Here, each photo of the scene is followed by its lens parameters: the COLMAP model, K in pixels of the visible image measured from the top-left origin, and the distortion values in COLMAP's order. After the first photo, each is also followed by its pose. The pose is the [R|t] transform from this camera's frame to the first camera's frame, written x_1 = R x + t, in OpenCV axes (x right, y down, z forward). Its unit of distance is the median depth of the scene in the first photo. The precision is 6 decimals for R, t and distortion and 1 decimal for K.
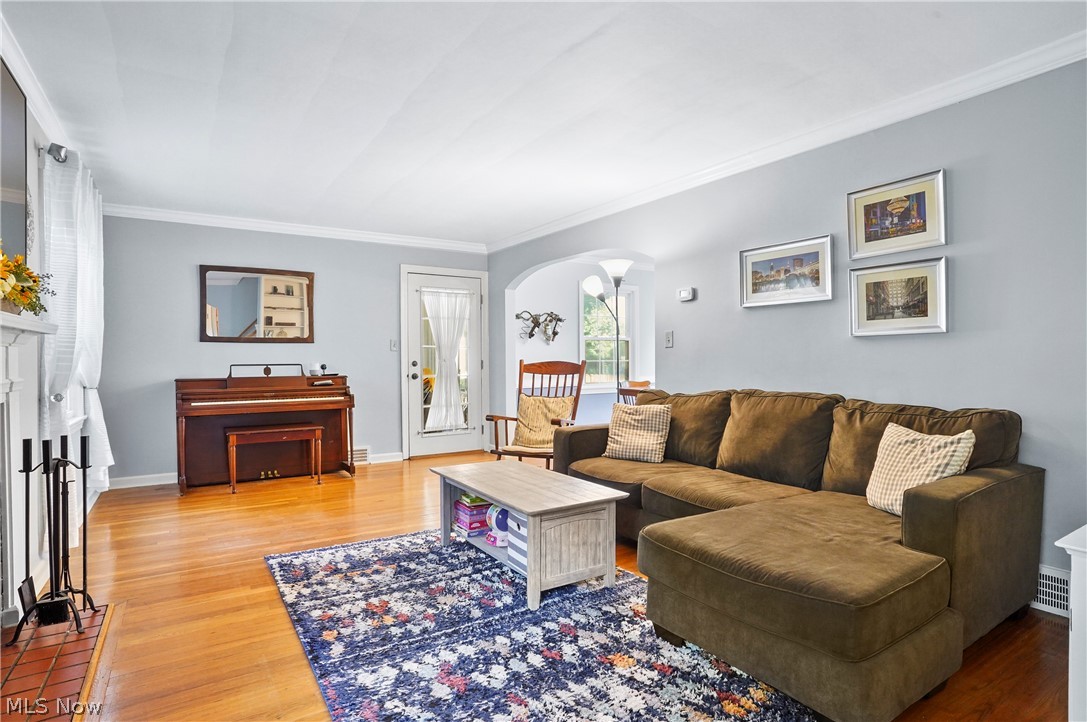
lens RADIAL K [[568.3, 0, 542.2], [0, 568.3, 366.2], [0, 0, 1]] dist [-0.079296, 0.044393]
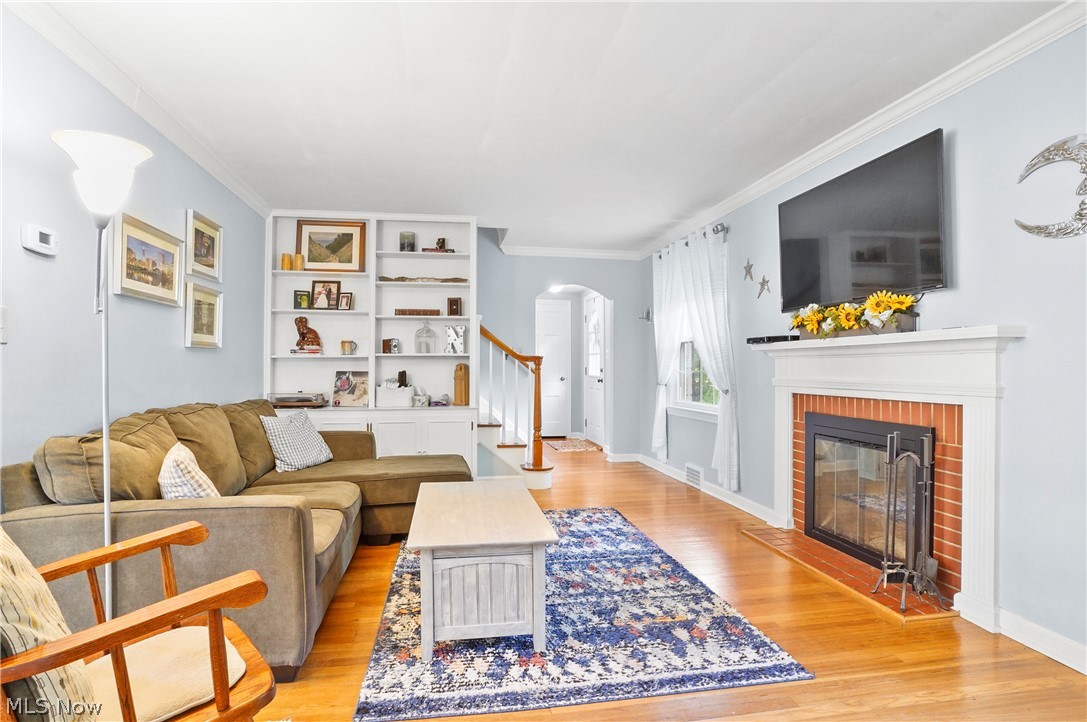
lens RADIAL K [[568.3, 0, 542.2], [0, 568.3, 366.2], [0, 0, 1]] dist [-0.079296, 0.044393]
pose [[-0.920113, 0.003987, 0.391634, -0.529653], [0.009326, 0.999888, 0.011730, -0.027100], [-0.391543, 0.014445, -0.920046, 1.953745]]
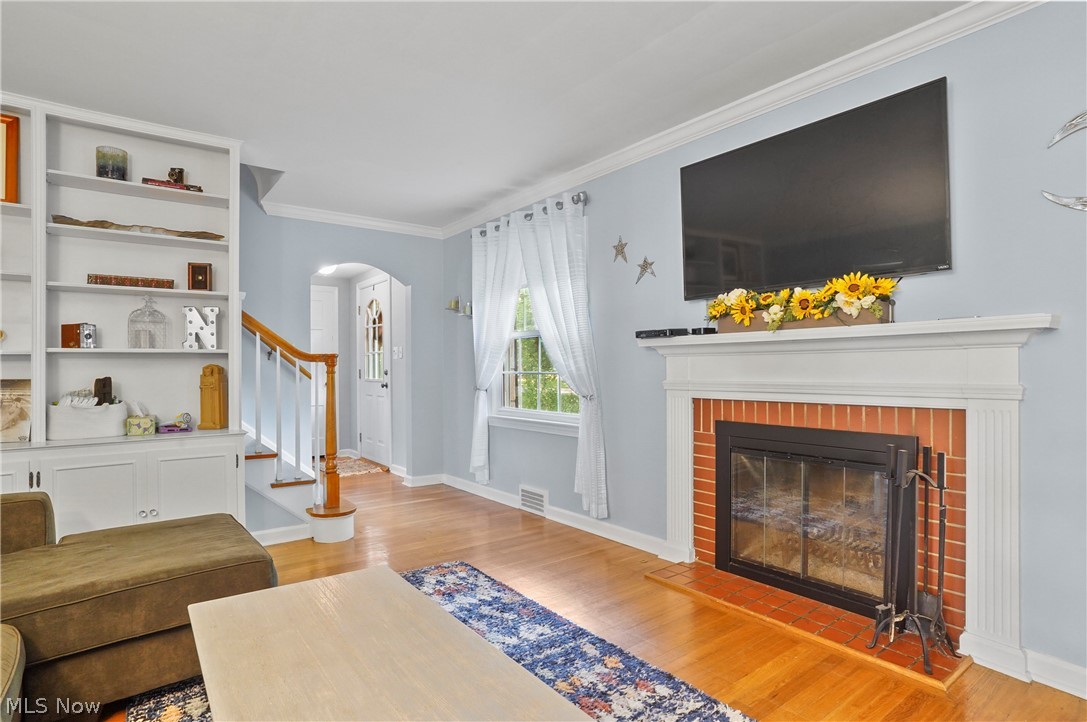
lens RADIAL K [[568.3, 0, 542.2], [0, 568.3, 366.2], [0, 0, 1]] dist [-0.079296, 0.044393]
pose [[-0.997526, 0.010463, -0.069520, -0.166777], [0.009595, 0.999872, 0.012805, -0.021612], [0.069645, 0.012106, -0.997498, 1.565947]]
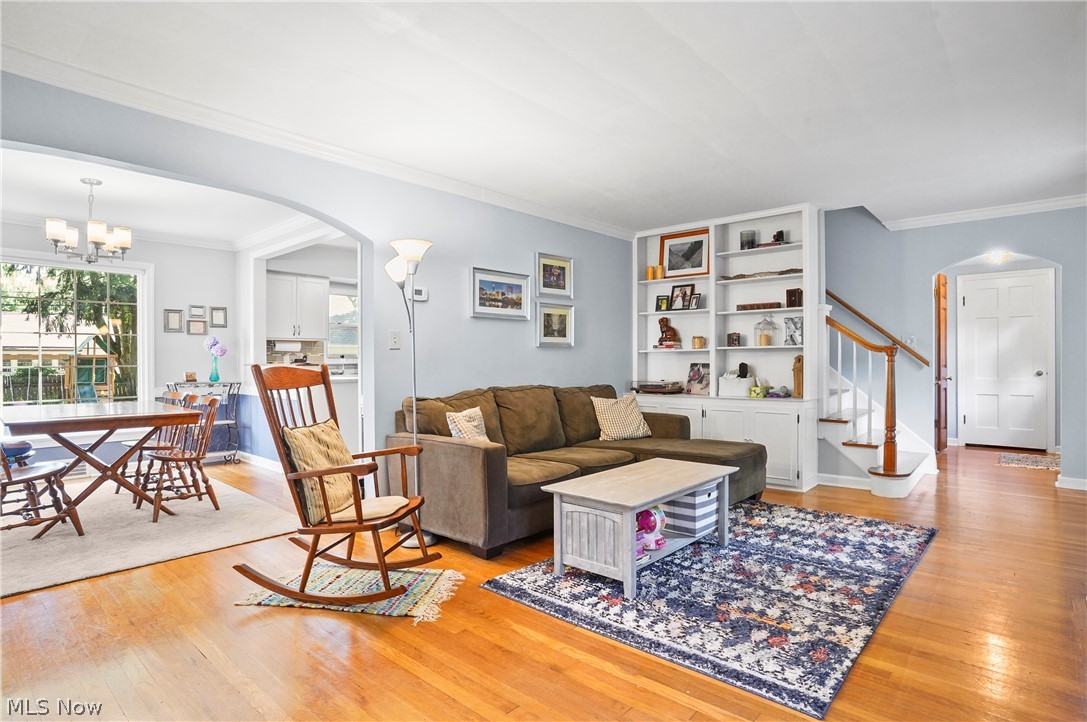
lens RADIAL K [[568.3, 0, 542.2], [0, 568.3, 366.2], [0, 0, 1]] dist [-0.079296, 0.044393]
pose [[-0.260425, -0.003424, 0.965488, -1.091908], [0.021995, 0.999713, 0.009478, -0.016498], [-0.965243, 0.023704, -0.260275, 1.606884]]
